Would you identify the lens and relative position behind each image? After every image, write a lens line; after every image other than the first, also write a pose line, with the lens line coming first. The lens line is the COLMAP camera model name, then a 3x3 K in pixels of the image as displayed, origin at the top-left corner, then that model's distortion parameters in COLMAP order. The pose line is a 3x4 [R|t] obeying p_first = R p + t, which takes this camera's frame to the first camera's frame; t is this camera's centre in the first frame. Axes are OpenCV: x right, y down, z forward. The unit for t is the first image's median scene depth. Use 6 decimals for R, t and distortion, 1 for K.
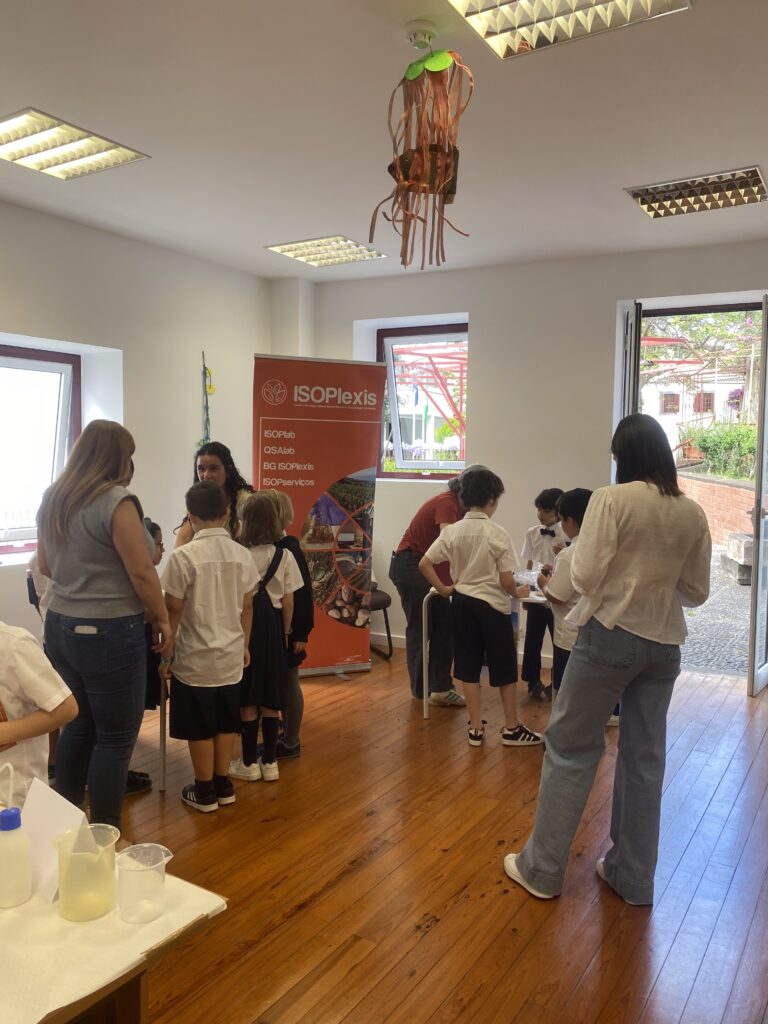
lens RADIAL K [[788.7, 0, 368.3], [0, 788.7, 511.7], [0, 0, 1]] dist [0.084832, -0.118459]
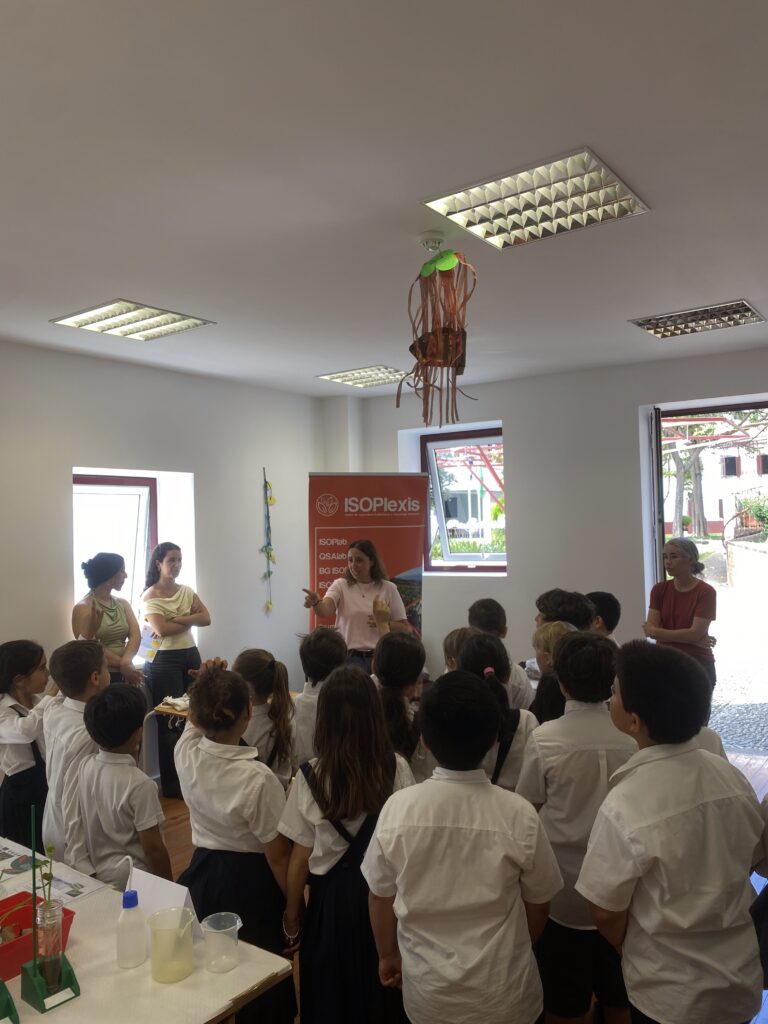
lens RADIAL K [[788.7, 0, 371.4], [0, 788.7, 518.1], [0, 0, 1]] dist [0.084832, -0.118459]
pose [[0.996618, -0.041999, -0.070629, 0.020540], [0.035886, 0.995674, -0.085705, -0.033370], [0.073923, 0.082881, 0.993814, -0.095867]]
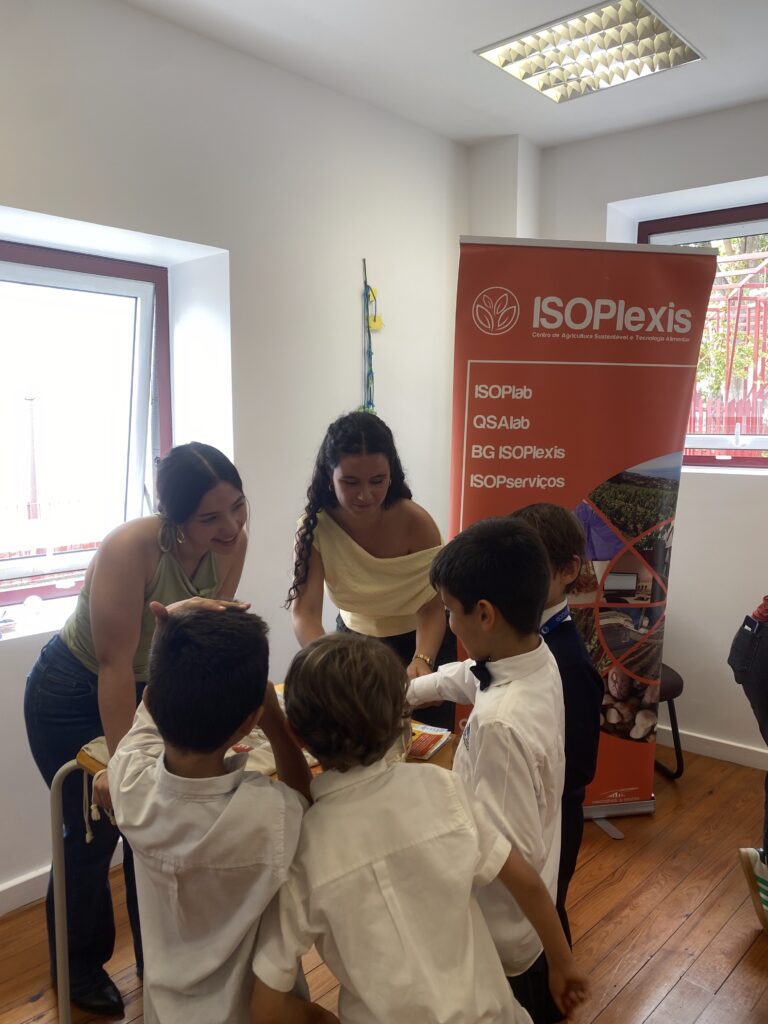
lens RADIAL K [[788.7, 0, 387.1], [0, 788.7, 517.2], [0, 0, 1]] dist [0.084832, -0.118459]
pose [[0.985205, 0.012957, -0.170888, -0.094574], [-0.005471, 0.999007, 0.044208, -0.035832], [0.171291, -0.042619, 0.984298, 0.445992]]
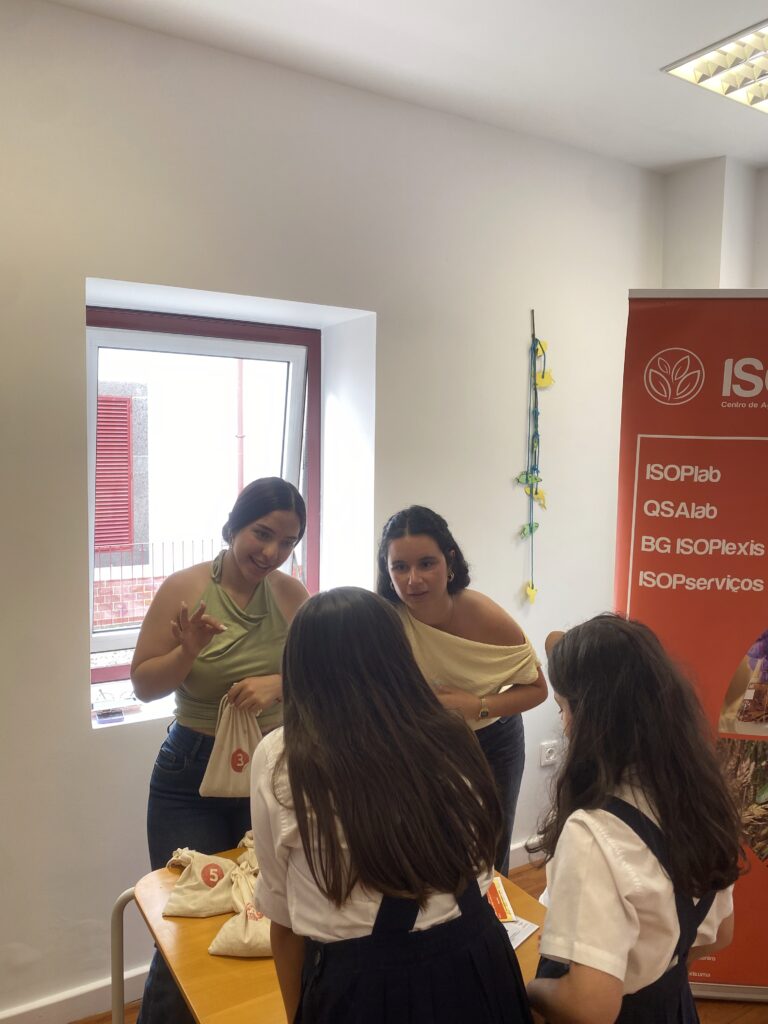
lens RADIAL K [[788.7, 0, 391.9], [0, 788.7, 519.6], [0, 0, 1]] dist [0.084832, -0.118459]
pose [[0.909489, 0.034663, -0.414280, -0.073503], [-0.028621, 0.999374, 0.020786, -0.074959], [0.414741, -0.007047, 0.909912, 0.521396]]
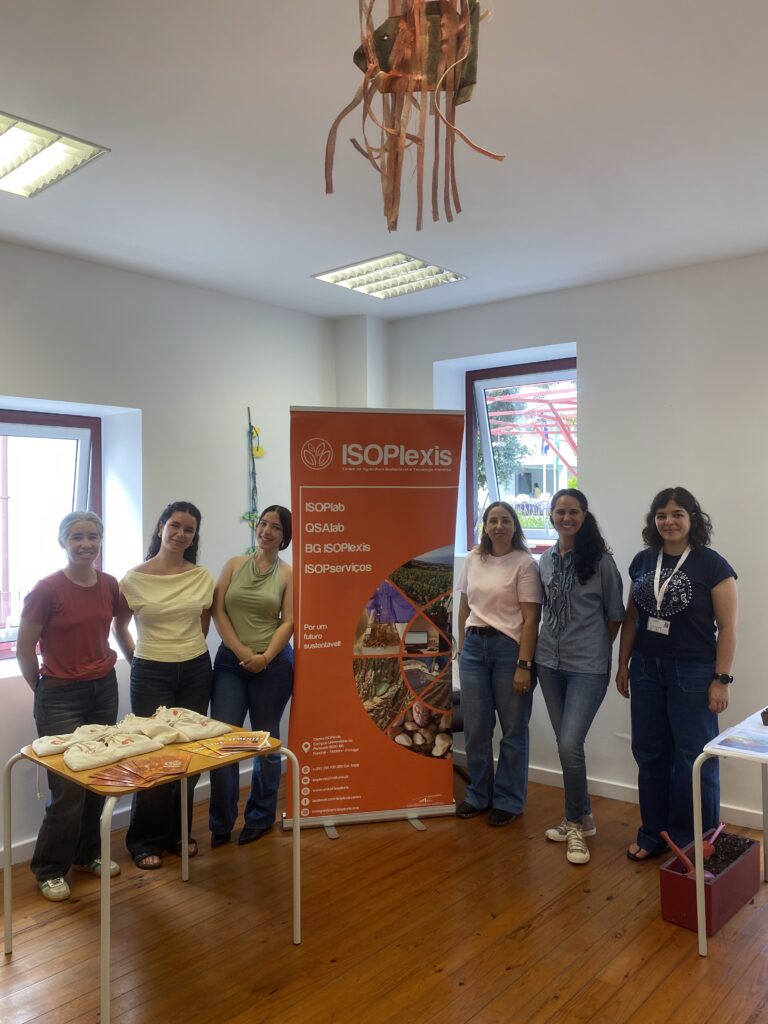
lens RADIAL K [[788.7, 0, 382.1], [0, 788.7, 506.5], [0, 0, 1]] dist [0.084832, -0.118459]
pose [[0.988109, -0.023524, -0.151944, 0.059317], [0.012571, 0.997279, -0.072646, -0.040215], [0.153240, 0.069873, 0.985716, 0.237844]]
